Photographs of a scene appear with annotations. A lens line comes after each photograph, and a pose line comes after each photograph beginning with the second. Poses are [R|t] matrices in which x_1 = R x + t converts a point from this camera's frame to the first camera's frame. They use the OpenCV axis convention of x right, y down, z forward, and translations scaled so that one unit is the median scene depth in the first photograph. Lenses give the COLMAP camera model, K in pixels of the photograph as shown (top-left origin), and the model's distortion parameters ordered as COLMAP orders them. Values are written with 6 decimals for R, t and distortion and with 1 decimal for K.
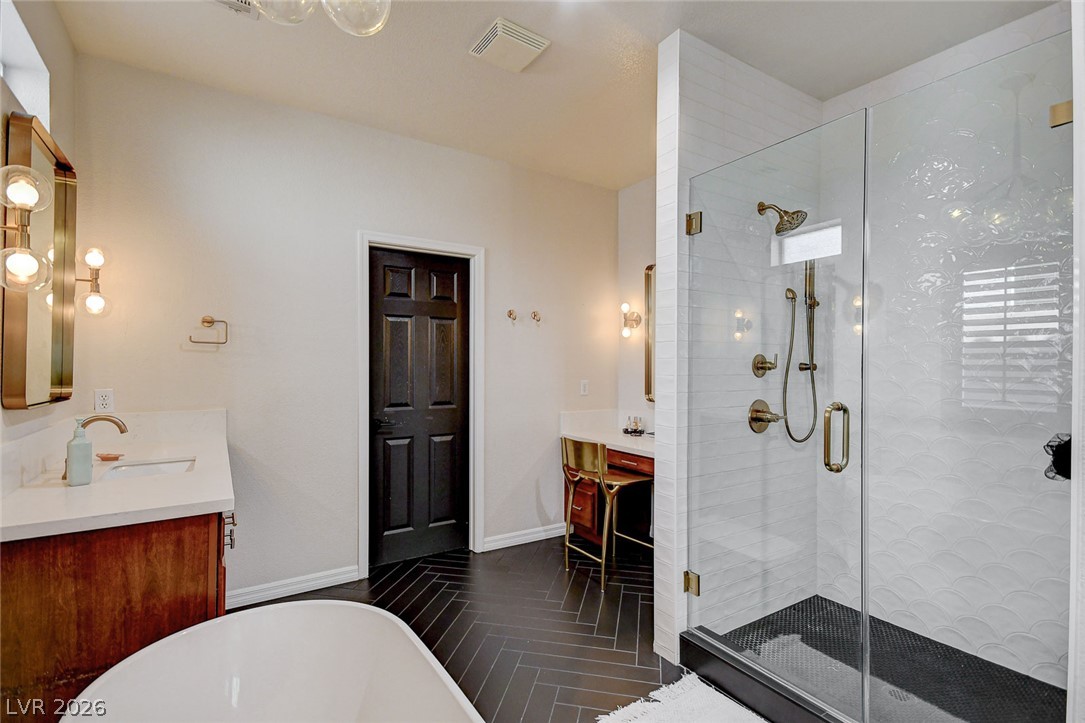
lens RADIAL K [[508.3, 0, 542.0], [0, 508.3, 366.6], [0, 0, 1]] dist [0.014438, 0.000086]
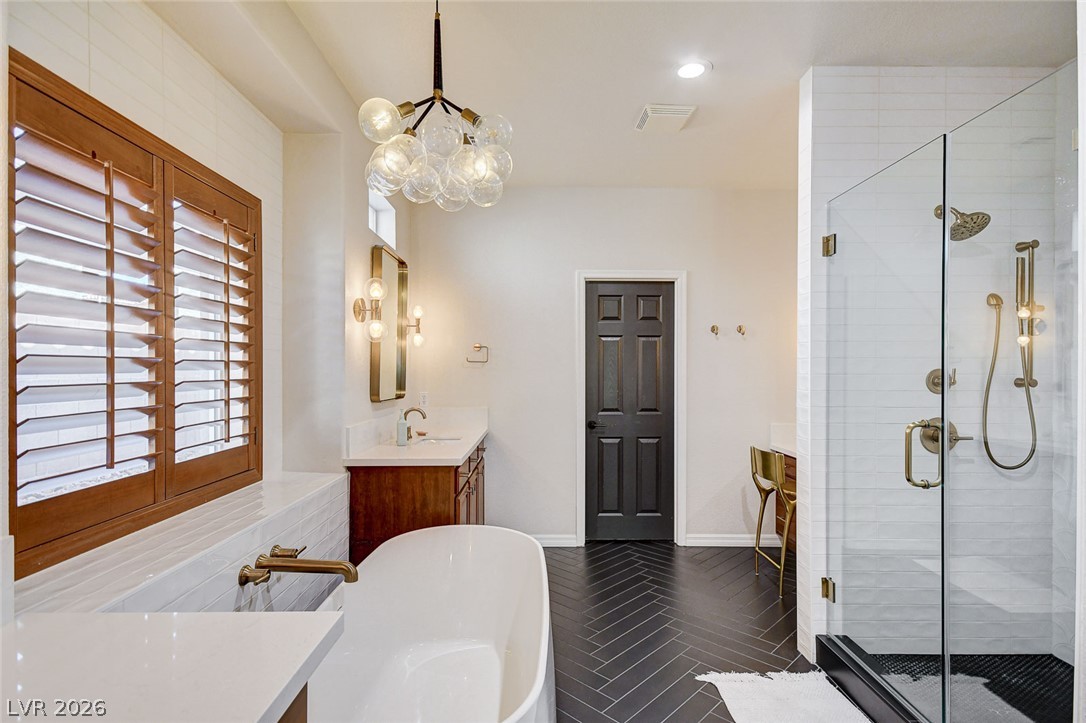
lens RADIAL K [[535.3, 0, 538.4], [0, 535.3, 370.9], [0, 0, 1]] dist [0.001818, -0.000495]
pose [[0.846519, -0.000970, -0.532358, 0.312963], [-0.001379, 0.999991, -0.004016, -0.014719], [0.532357, 0.004133, 0.846510, -0.205742]]
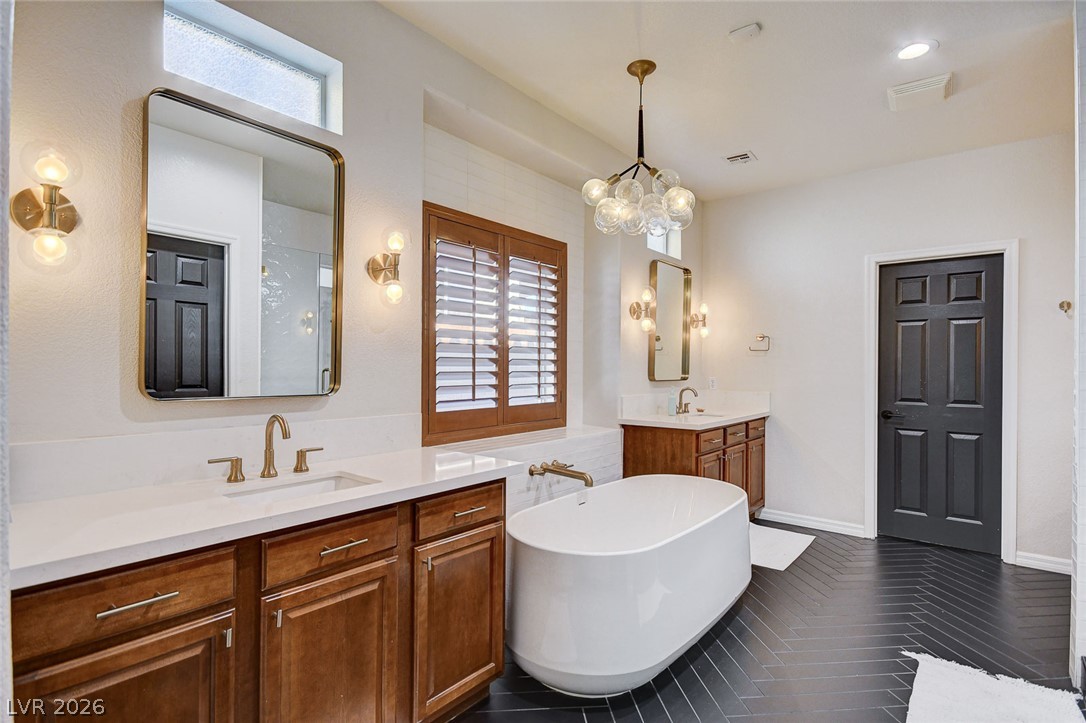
lens RADIAL K [[528.6, 0, 542.6], [0, 528.6, 363.7], [0, 0, 1]] dist [-0.000383, -0.000261]
pose [[0.315510, -0.006589, -0.948899, 0.715420], [-0.009993, 0.999897, -0.010266, 0.019366], [0.948870, 0.012721, 0.315411, -0.176108]]
